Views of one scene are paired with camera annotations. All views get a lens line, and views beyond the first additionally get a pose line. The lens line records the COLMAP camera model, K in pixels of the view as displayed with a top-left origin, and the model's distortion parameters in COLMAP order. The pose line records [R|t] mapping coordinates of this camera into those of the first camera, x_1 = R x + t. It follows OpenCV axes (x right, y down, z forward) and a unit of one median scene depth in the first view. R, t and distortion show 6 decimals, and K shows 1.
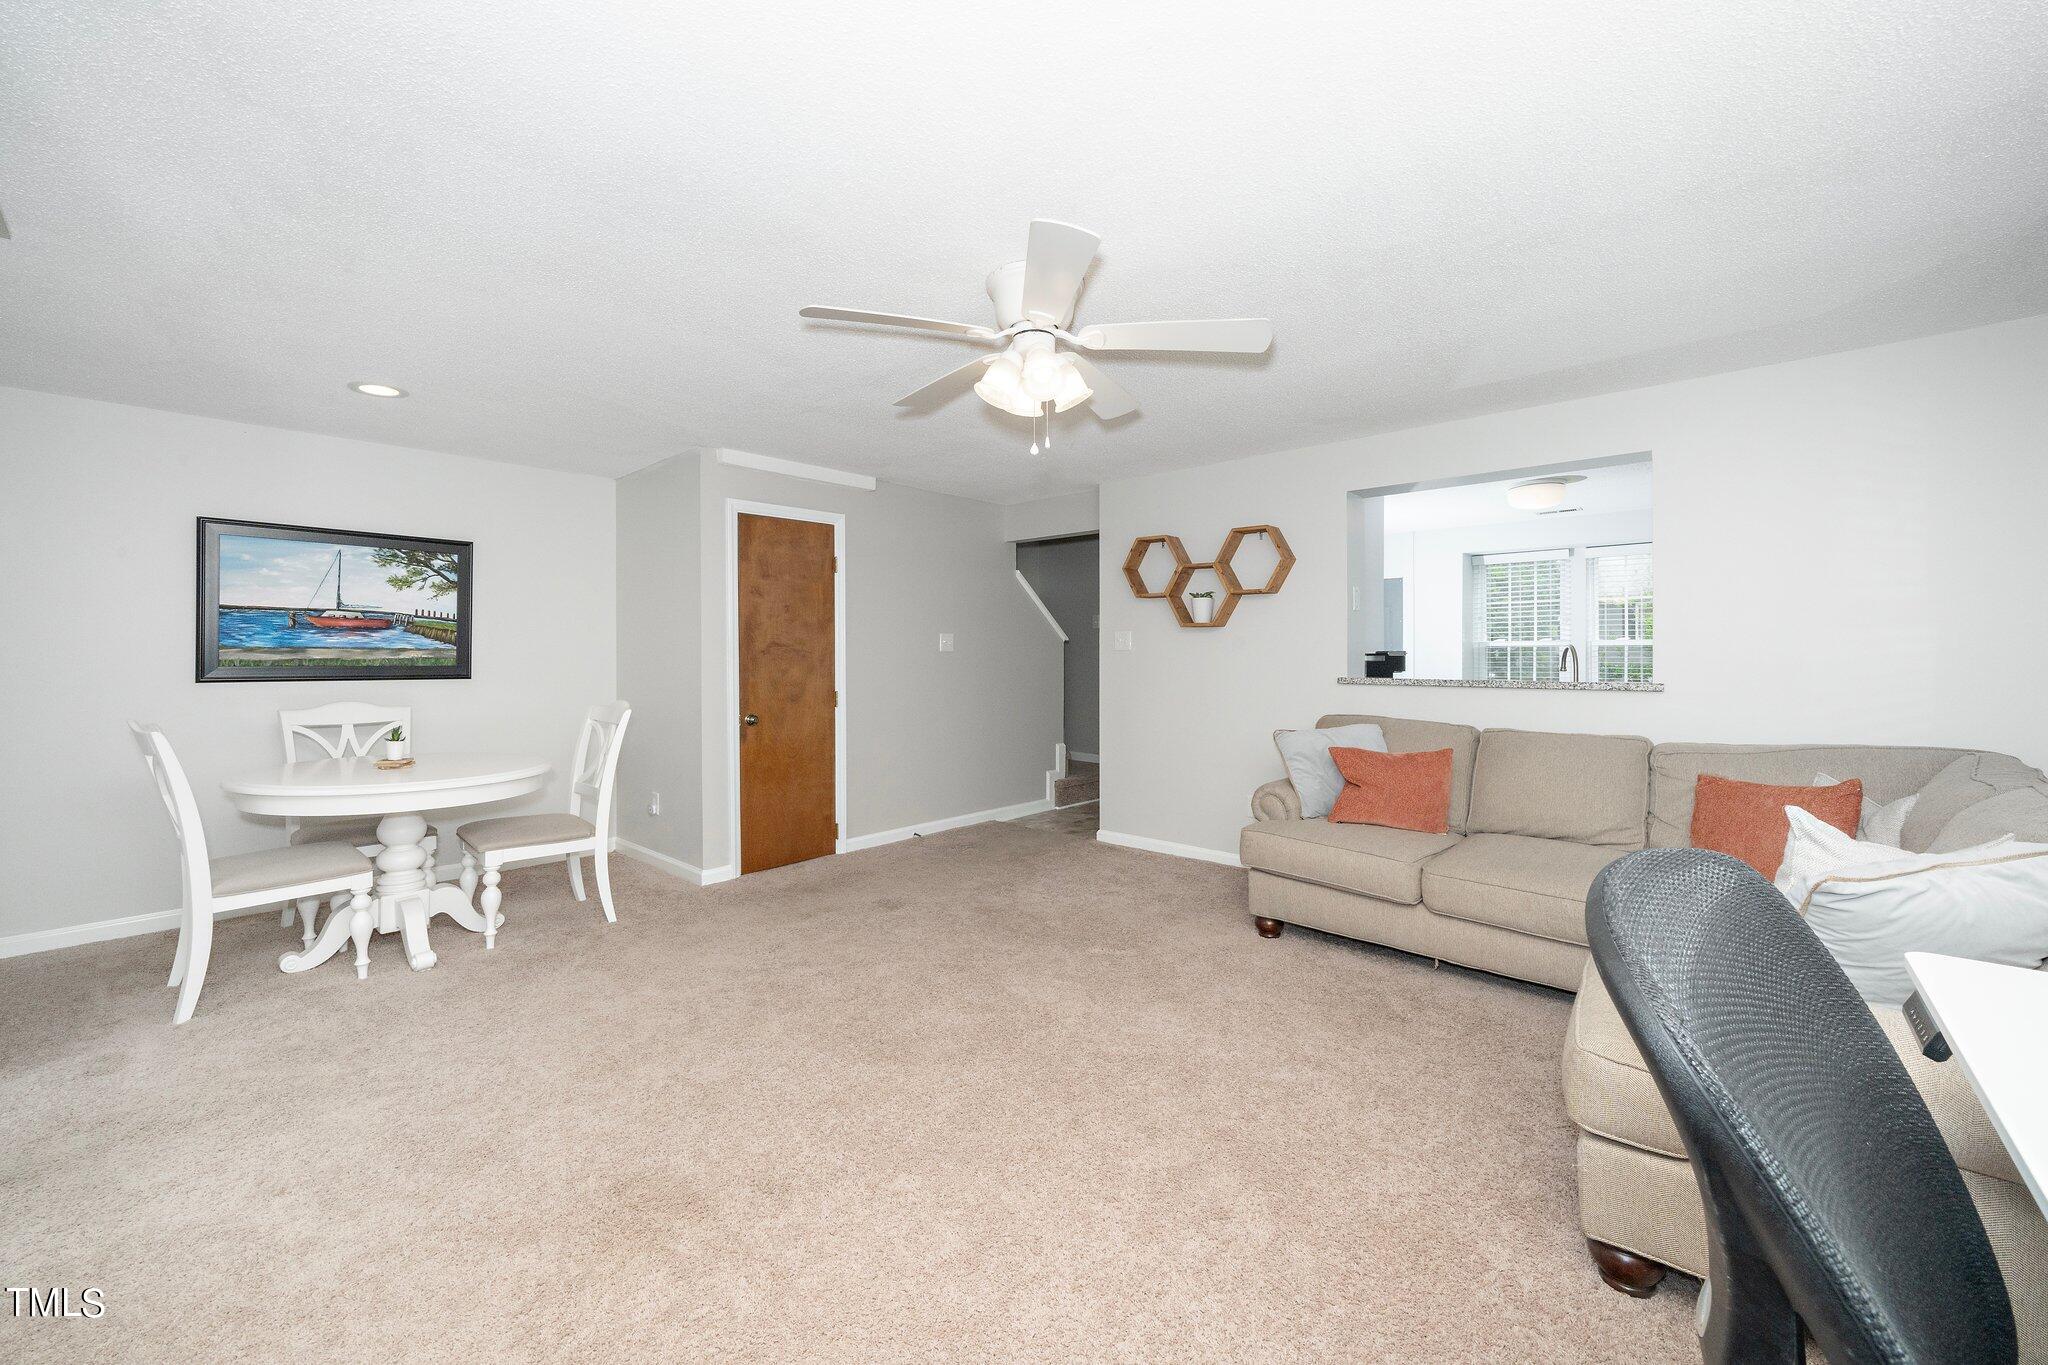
lens RADIAL K [[803.0, 0, 1023.3], [0, 803.0, 650.9], [0, 0, 1]] dist [-0.002774, -0.000163]
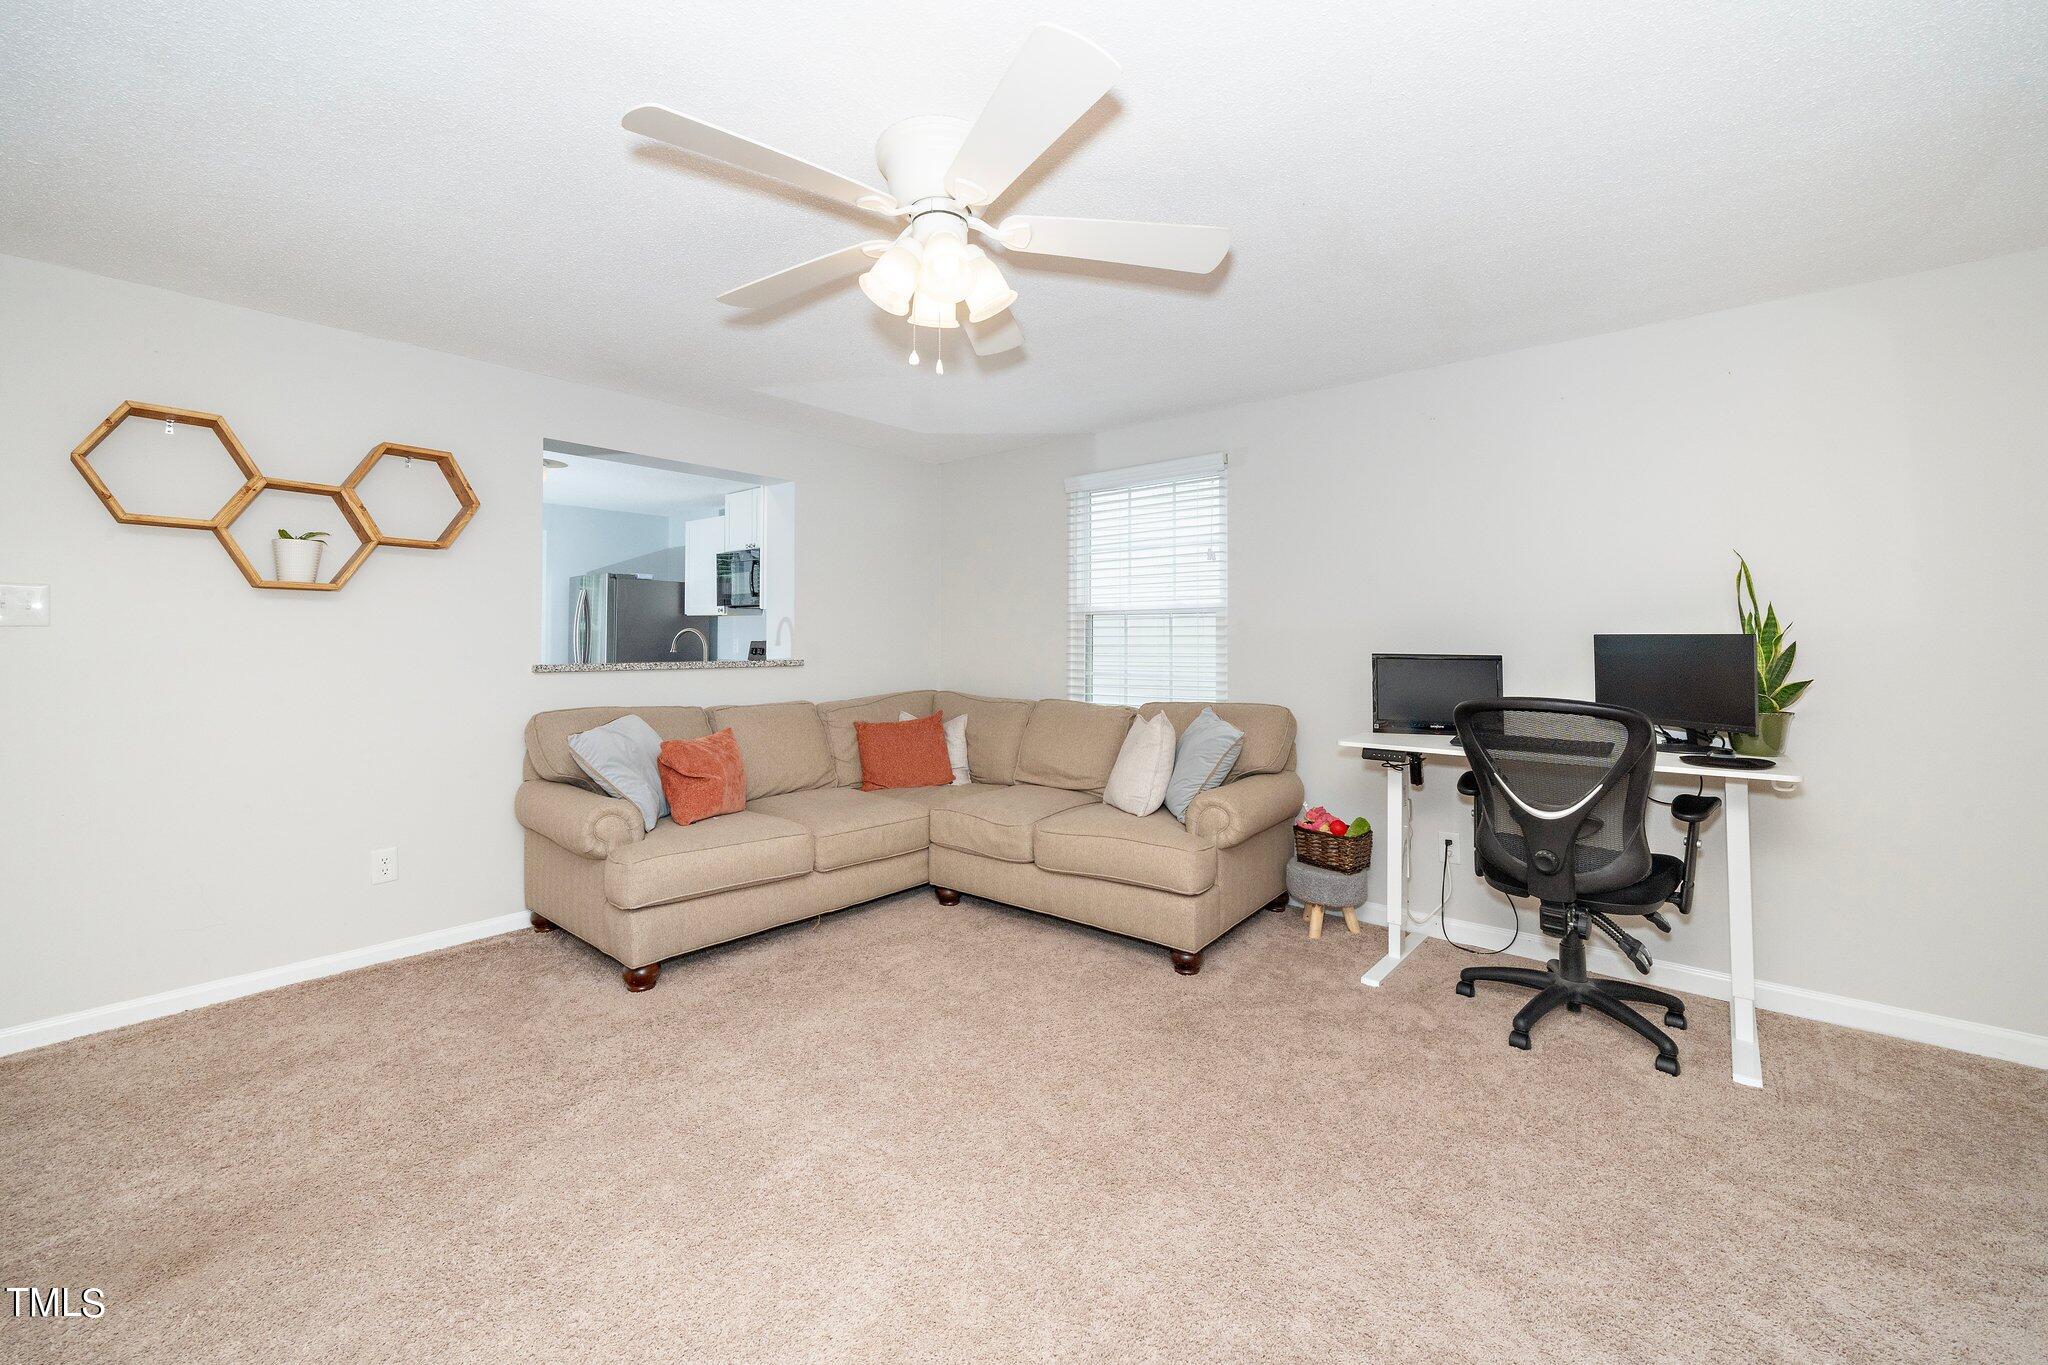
lens RADIAL K [[821.6, 0, 1016.7], [0, 821.6, 604.3], [0, 0, 1]] dist [-0.000888, -0.000062]
pose [[-0.000836, 0.041556, 0.999136, -0.533135], [-0.007364, 0.999109, -0.041561, 0.003864], [-0.999973, -0.007392, -0.000529, 0.635408]]
